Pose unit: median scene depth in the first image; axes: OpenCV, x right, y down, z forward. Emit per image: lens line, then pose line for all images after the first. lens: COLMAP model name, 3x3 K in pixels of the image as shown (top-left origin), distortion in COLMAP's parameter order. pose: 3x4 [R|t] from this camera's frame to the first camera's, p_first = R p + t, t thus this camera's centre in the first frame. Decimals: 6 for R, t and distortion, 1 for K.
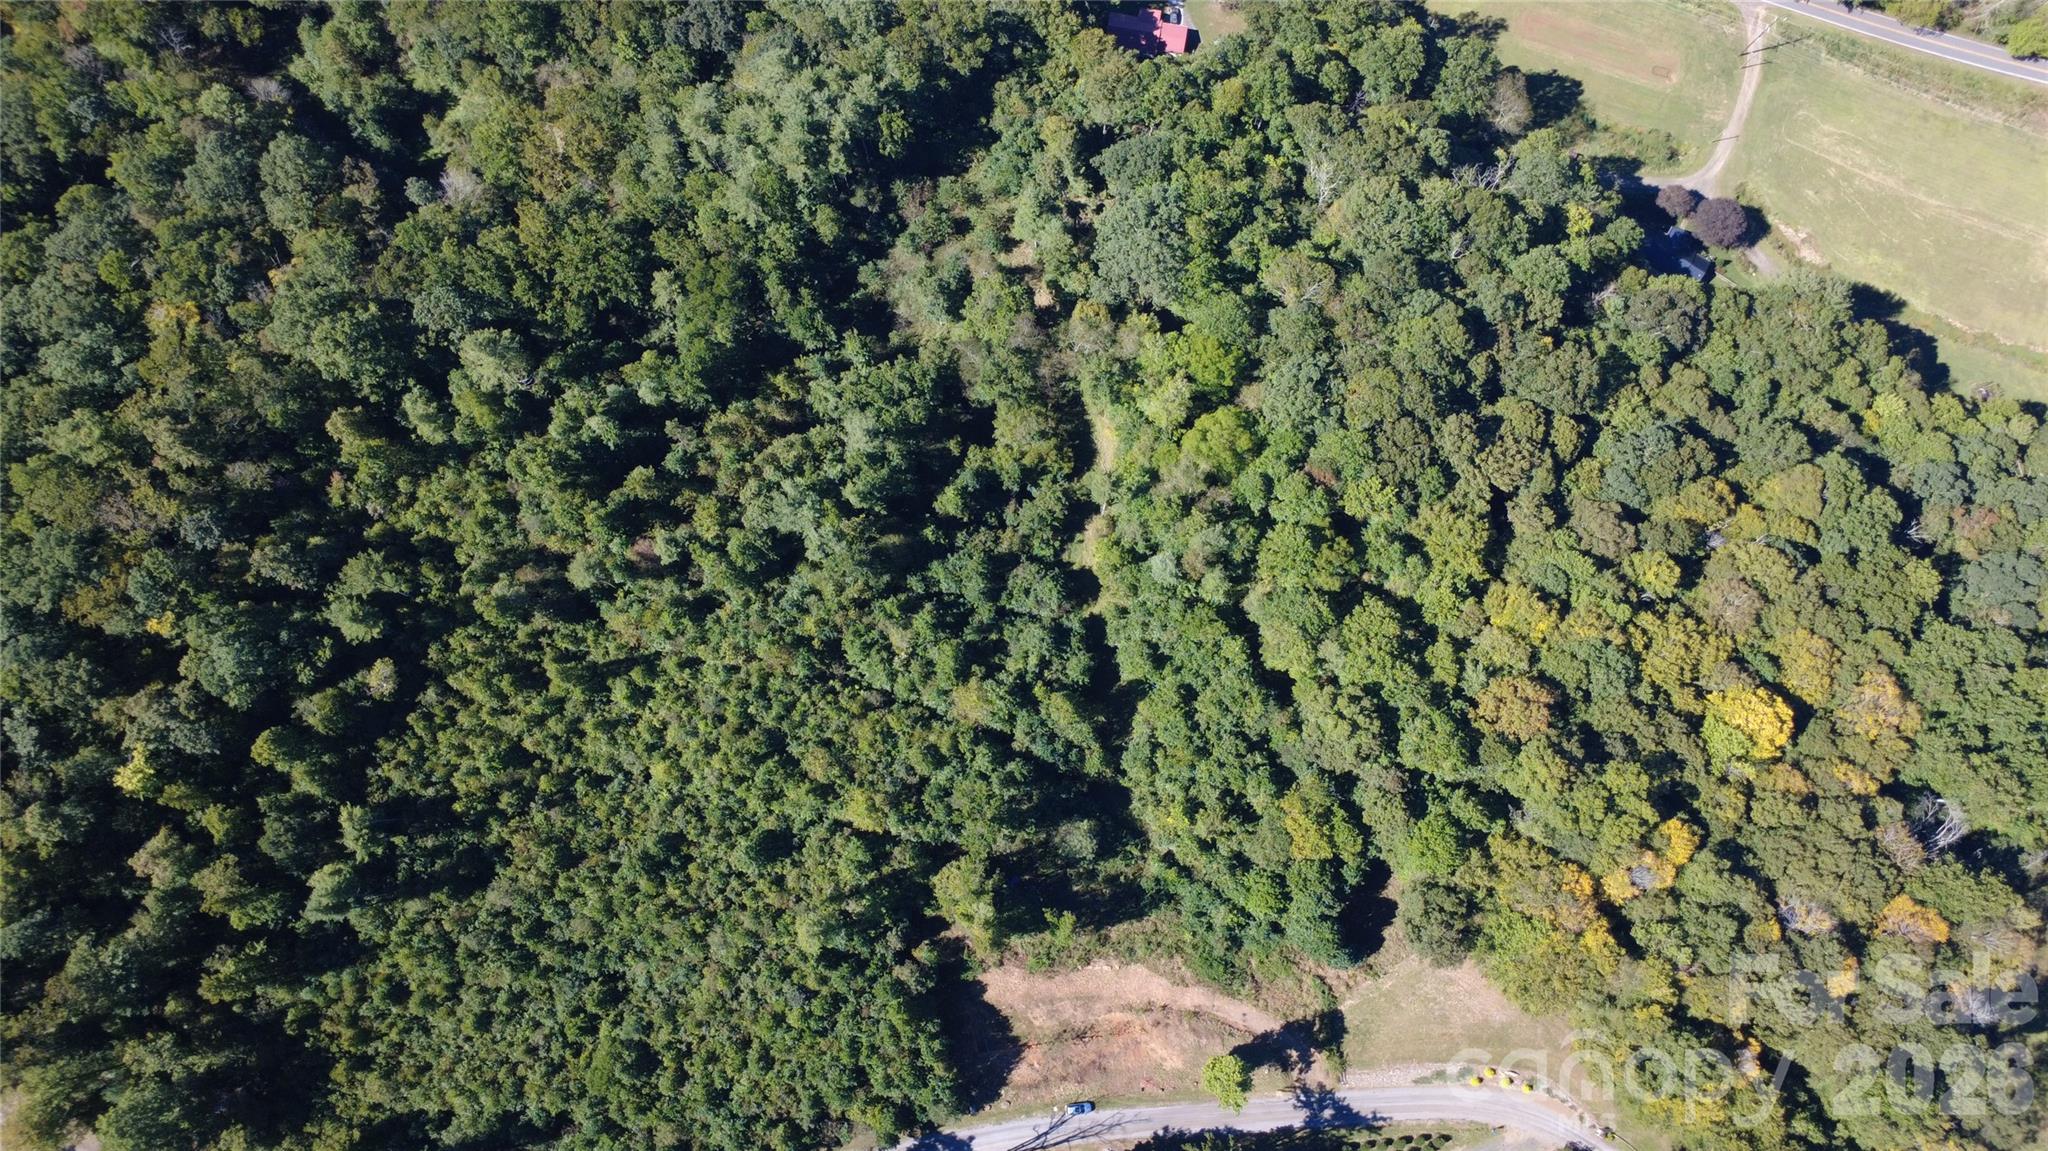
lens RADIAL K [[1387.9, 0, 1017.5], [0, 1387.9, 572.6], [0, 0, 1]] dist [-0.021770, 0.002478]
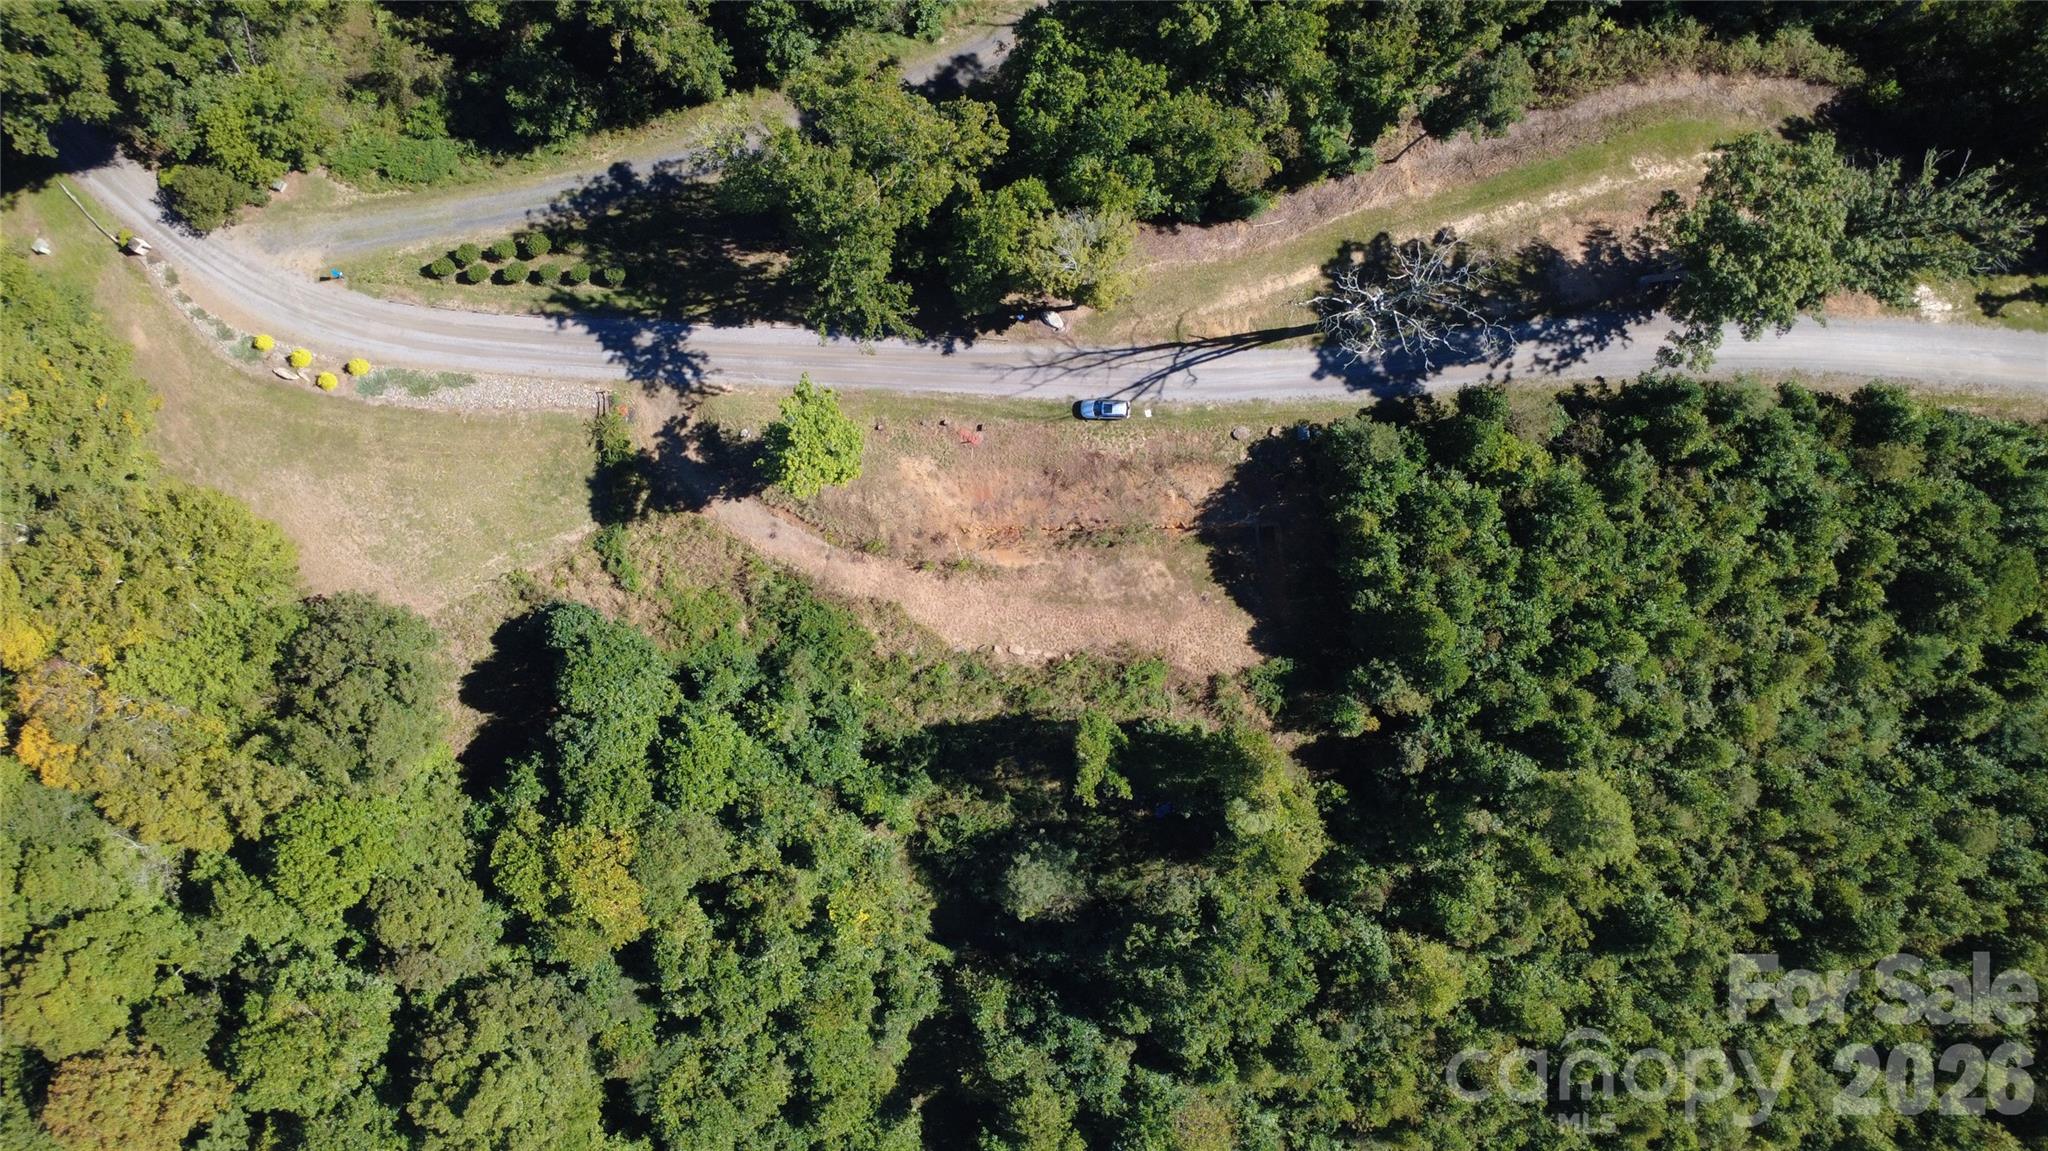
lens RADIAL K [[1387.9, 0, 1021.1], [0, 1387.9, 573.2], [0, 0, 1]] dist [-0.021770, 0.002478]
pose [[-0.992575, -0.121488, 0.006036, 0.064453], [0.121174, -0.983241, 0.136210, 0.244059], [-0.010613, 0.135930, 0.990662, 0.473122]]
